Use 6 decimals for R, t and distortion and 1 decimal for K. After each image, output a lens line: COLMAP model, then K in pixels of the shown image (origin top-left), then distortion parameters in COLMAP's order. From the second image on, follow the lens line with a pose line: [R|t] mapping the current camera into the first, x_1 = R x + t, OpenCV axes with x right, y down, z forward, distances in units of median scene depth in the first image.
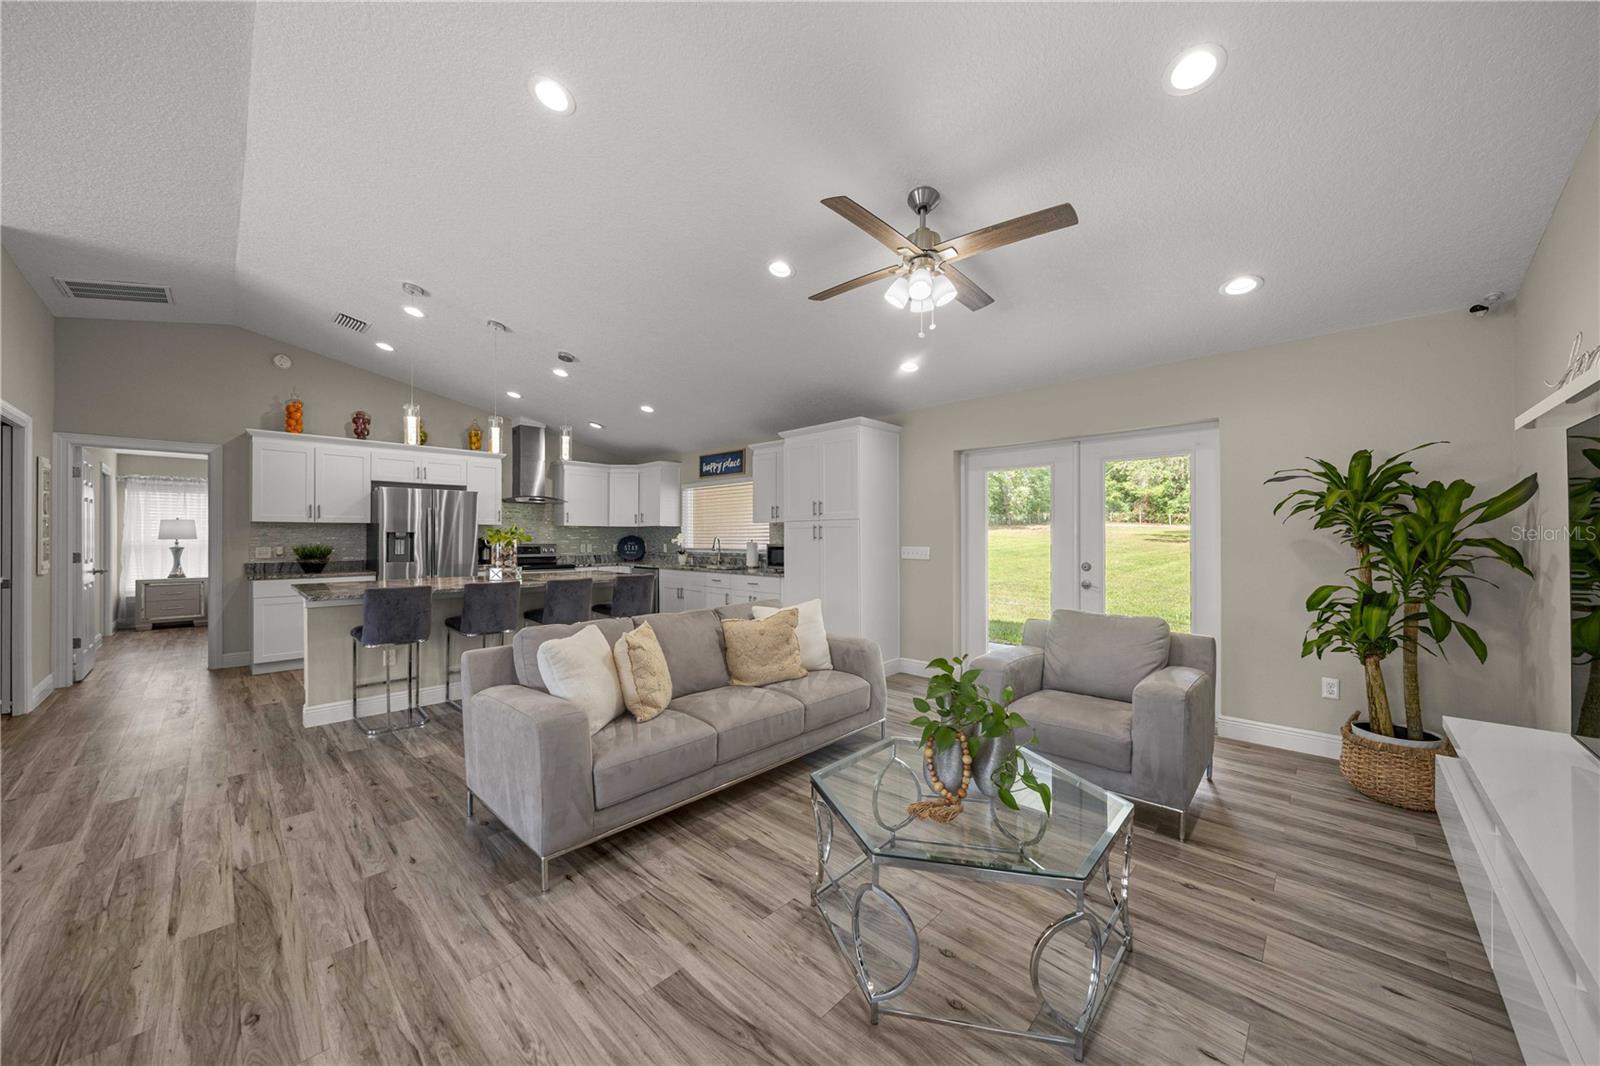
lens RADIAL K [[558.3, 0, 800.0], [0, 558.3, 533.0], [0, 0, 1]] dist [0.000598, -0.000008]
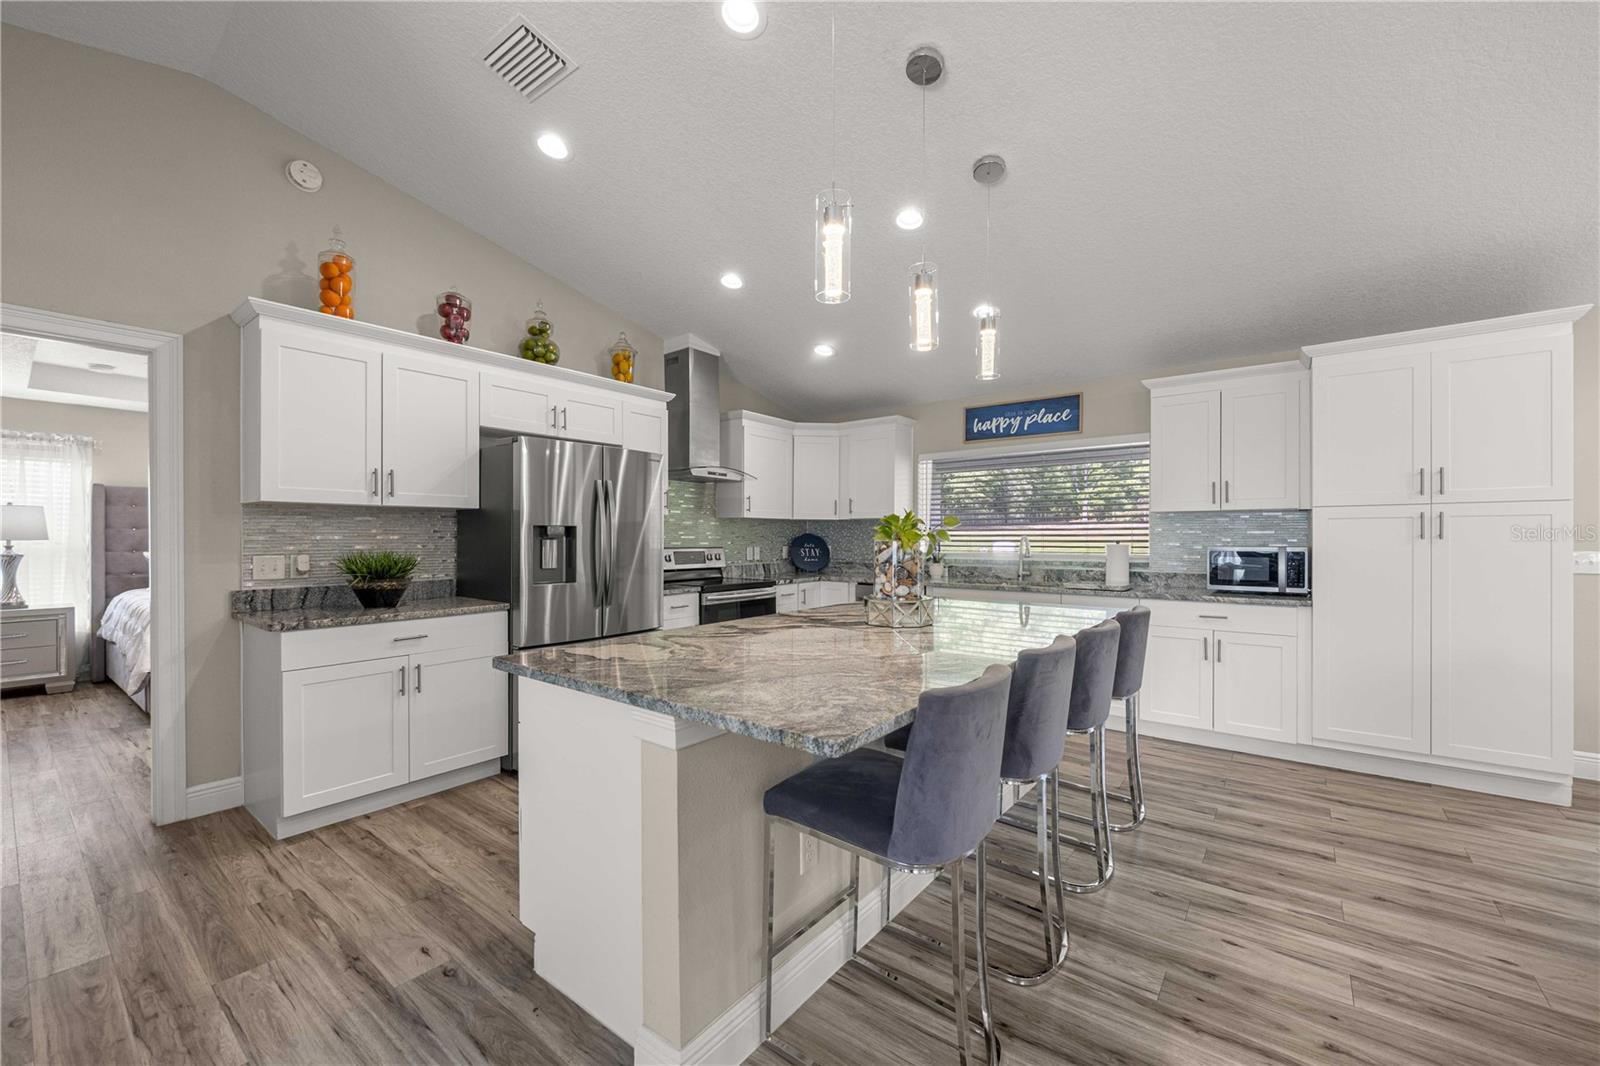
lens RADIAL K [[618.1, 0, 804.8], [0, 618.1, 534.1], [0, 0, 1]] dist [0.008901, 0.000228]
pose [[0.994869, -0.000549, 0.101174, -0.558821], [0.000294, 0.999997, 0.002532, 0.004940], [-0.101175, -0.002489, 0.994866, 0.423587]]
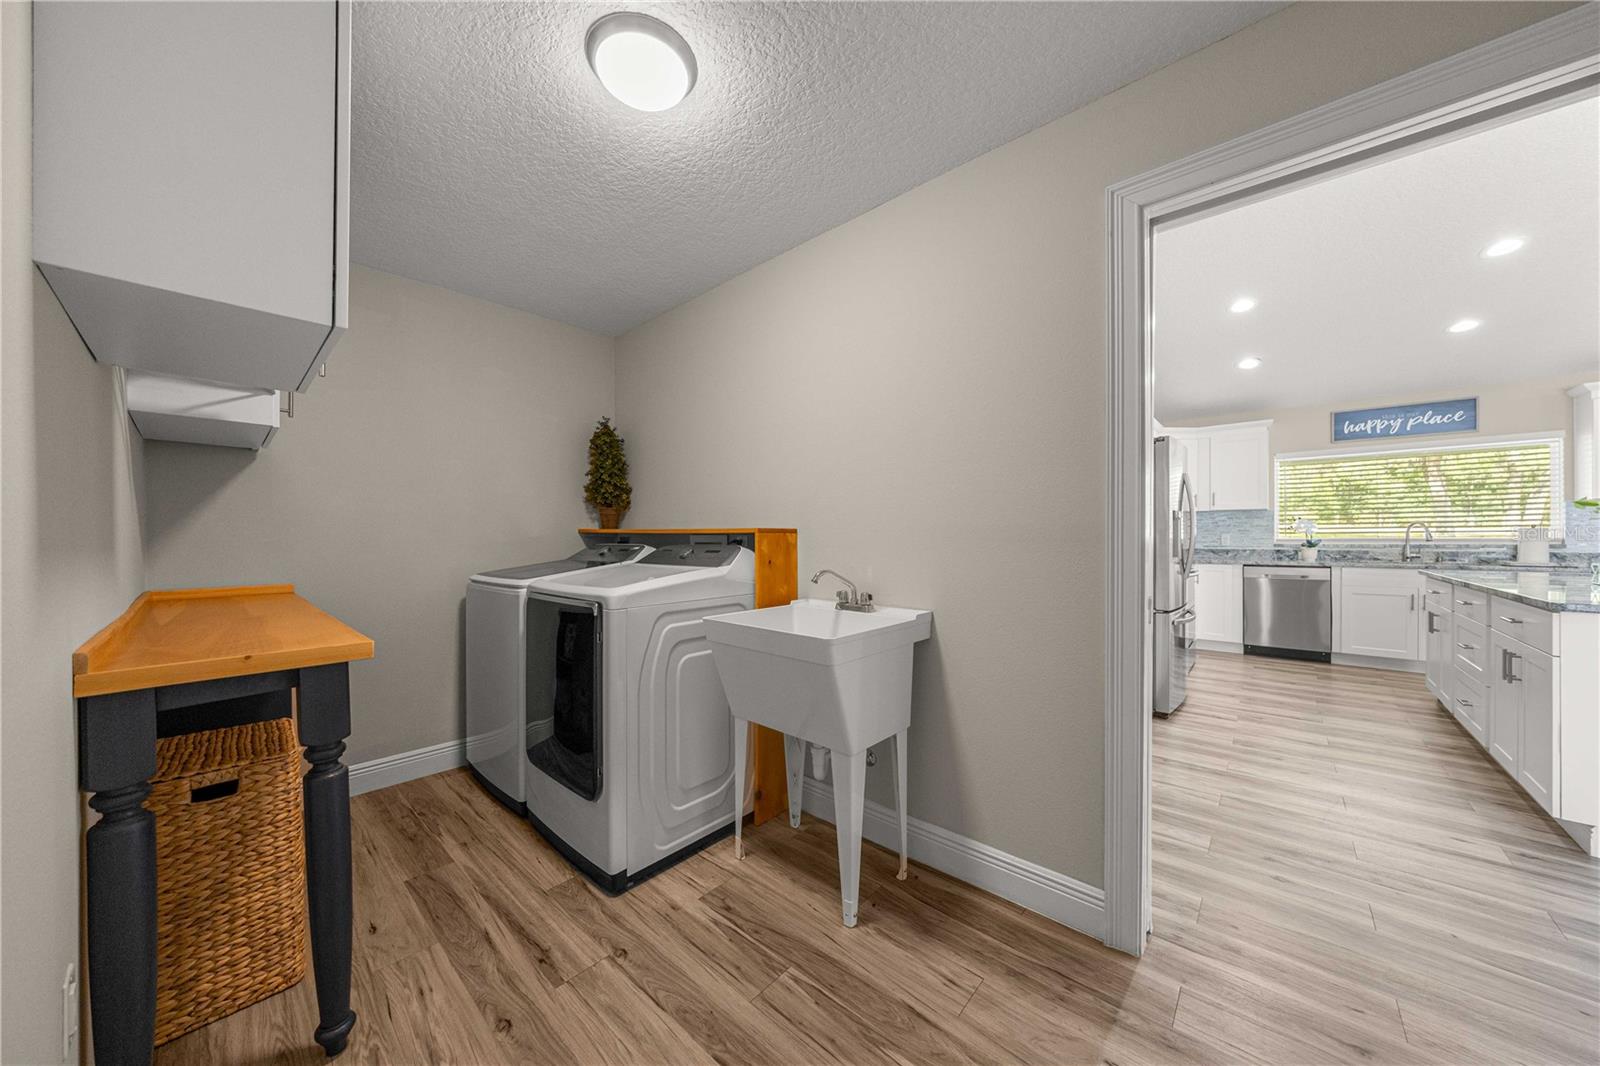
lens RADIAL K [[539.0, 0, 814.5], [0, 539.0, 535.1], [0, 0, 1]] dist [-0.000261, -0.000043]
pose [[0.998259, -0.004410, 0.058813, -1.178946], [0.004373, 0.999990, 0.000760, 0.024523], [-0.058816, -0.000501, 0.998269, 0.445444]]
